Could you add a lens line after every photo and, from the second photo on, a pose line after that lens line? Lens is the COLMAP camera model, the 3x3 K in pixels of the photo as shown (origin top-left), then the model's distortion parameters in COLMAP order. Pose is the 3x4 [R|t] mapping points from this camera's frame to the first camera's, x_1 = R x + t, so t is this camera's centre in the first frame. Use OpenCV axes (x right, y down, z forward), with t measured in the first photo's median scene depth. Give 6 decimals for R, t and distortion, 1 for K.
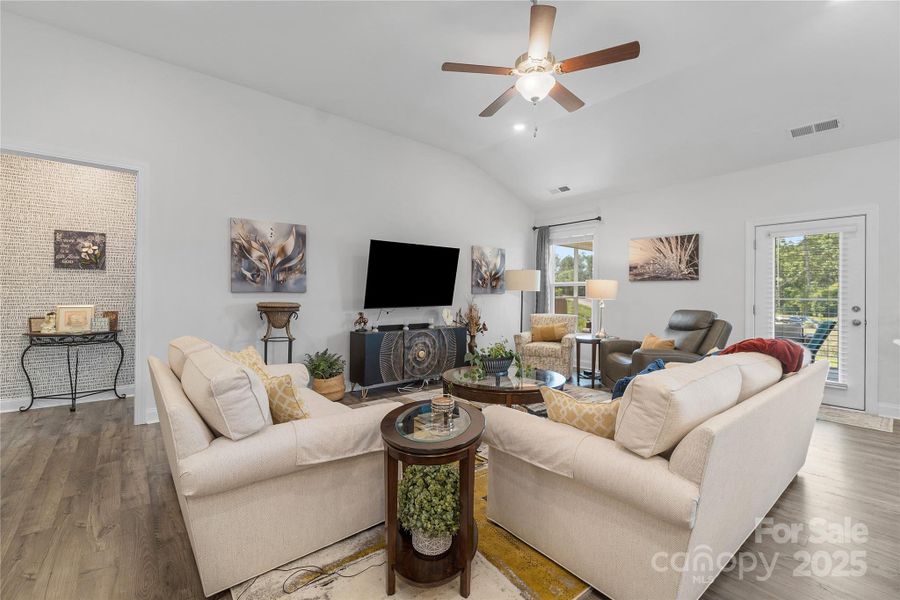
lens RADIAL K [[387.9, 0, 446.4], [0, 387.9, 295.7], [0, 0, 1]] dist [-0.003604, -0.000103]
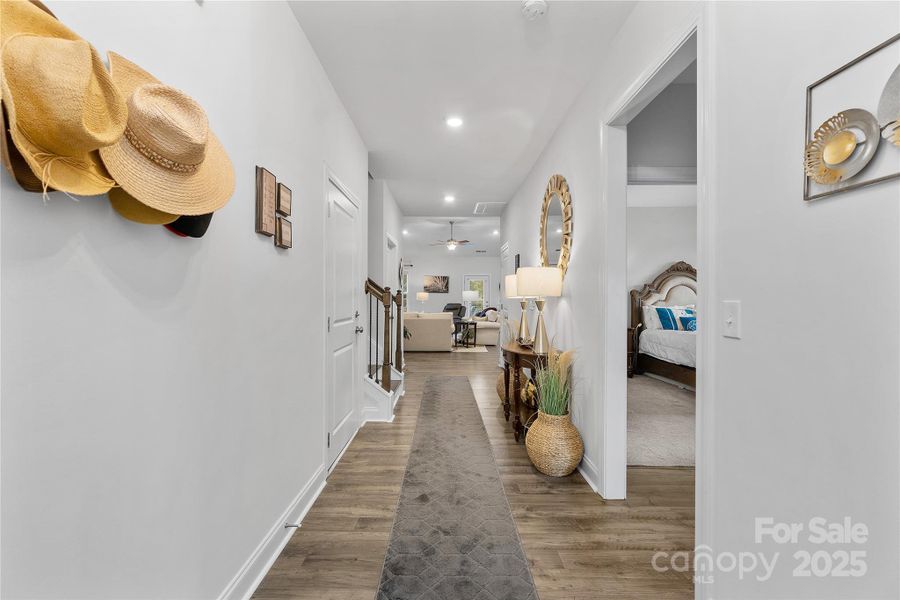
lens RADIAL K [[387.9, 0, 446.4], [0, 387.9, 295.7], [0, 0, 1]] dist [-0.003604, -0.000103]
pose [[0.641115, -0.000604, 0.767444, -1.523221], [-0.000585, 0.999999, 0.001276, -0.023427], [-0.767444, -0.001267, 0.641114, -0.796278]]
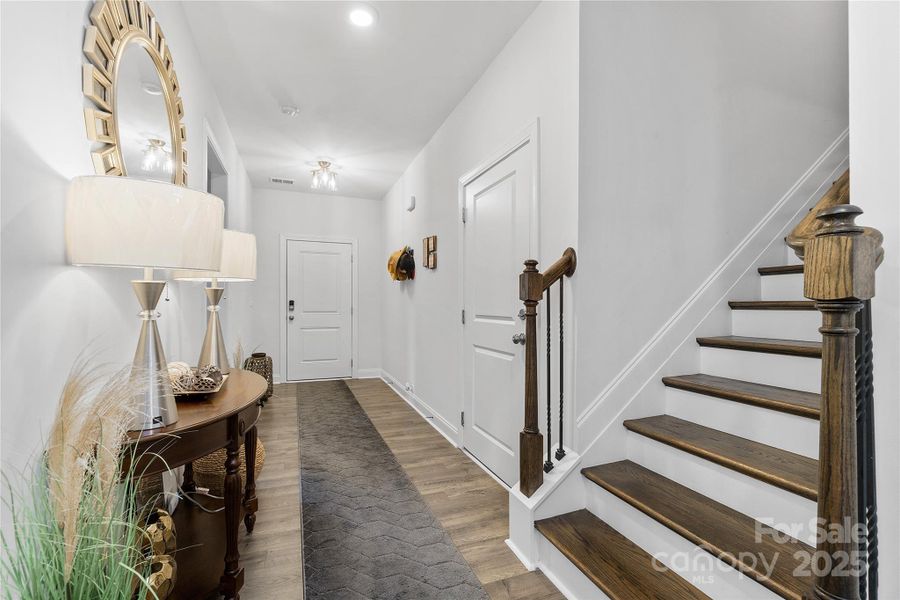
lens RADIAL K [[395.6, 0, 446.5], [0, 395.6, 313.0], [0, 0, 1]] dist [0.000868, 0.000390]
pose [[-0.329569, 0.004493, -0.944121, -0.766603], [-0.003798, 0.999974, 0.006084, 0.004523], [0.944124, 0.005591, -0.329544, -0.248916]]
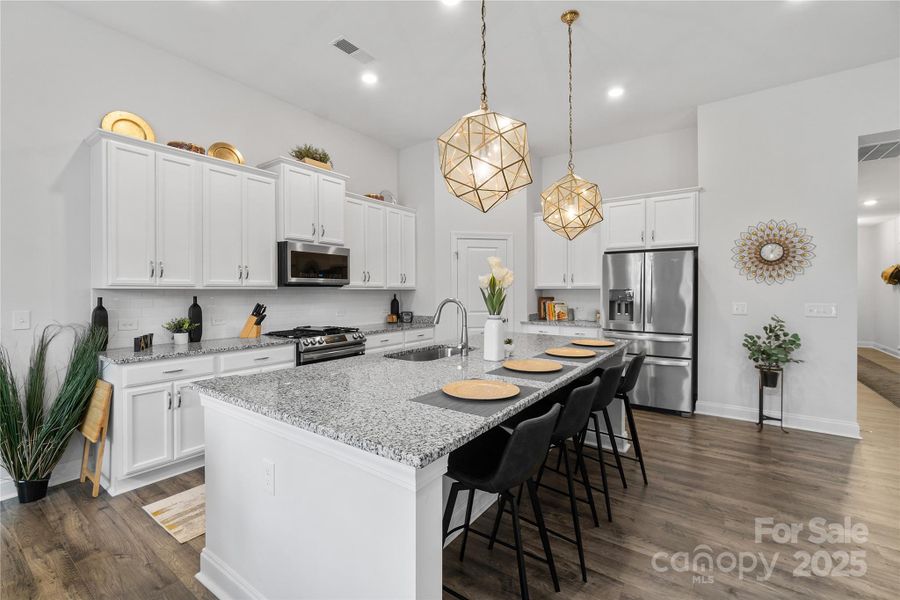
lens RADIAL K [[387.9, 0, 446.4], [0, 387.9, 295.7], [0, 0, 1]] dist [-0.003604, -0.000103]
pose [[-0.969641, -0.002224, -0.244524, 0.562285], [-0.003753, 0.999976, 0.005788, -0.026234], [0.244505, 0.006530, -0.969626, 0.435328]]
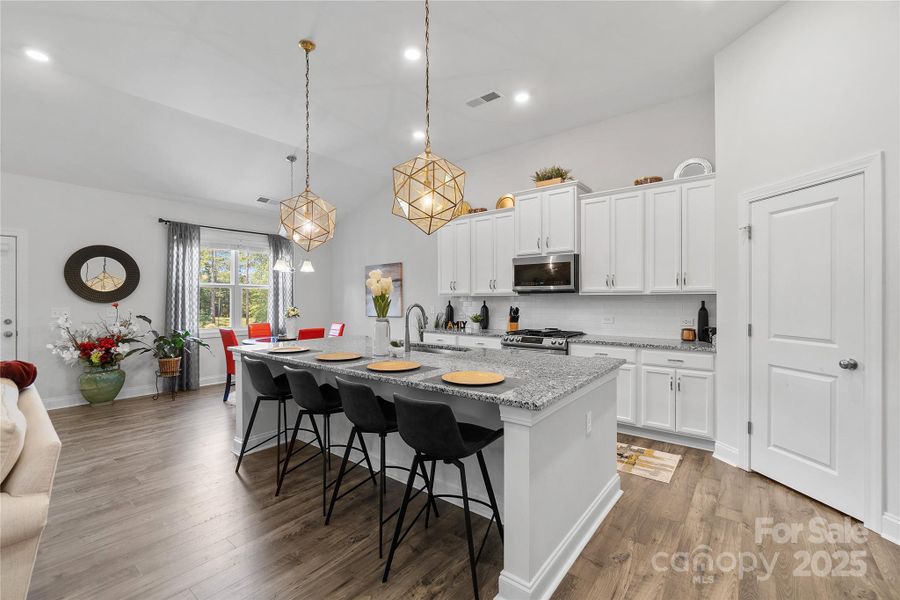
lens RADIAL K [[390.7, 0, 446.2], [0, 390.7, 301.0], [0, 0, 1]] dist [-0.001039, 0.000063]
pose [[-0.193106, -0.012224, 0.981102, -0.197877], [-0.001661, 0.999925, 0.012131, -0.031534], [-0.981176, 0.000713, -0.193112, 0.003848]]
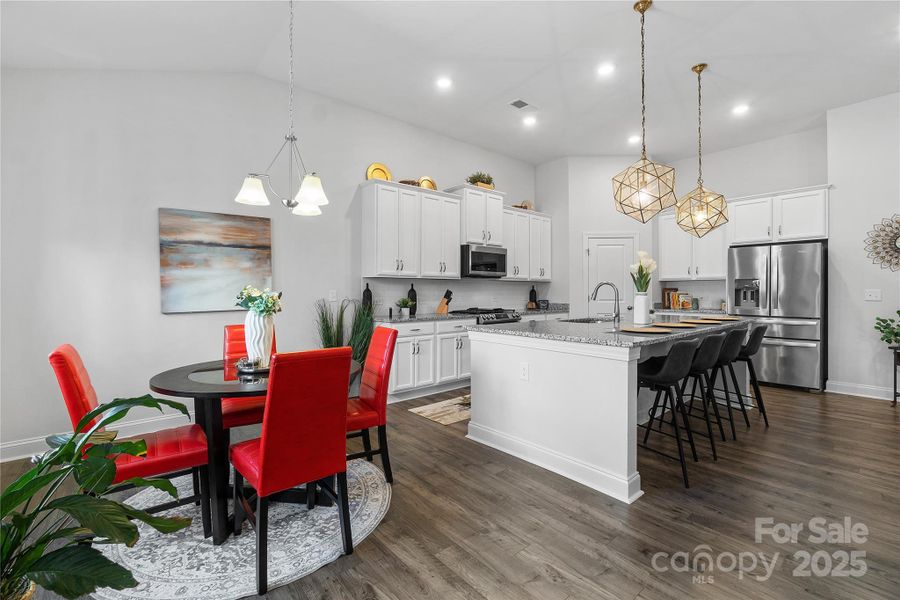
lens RADIAL K [[395.2, 0, 448.3], [0, 395.2, 292.6], [0, 0, 1]] dist [0.001107, 0.000395]
pose [[-0.999894, -0.005292, -0.013548, 0.737429], [-0.005270, 0.999985, -0.001643, 0.003323], [0.013557, -0.001571, -0.999907, 0.676535]]
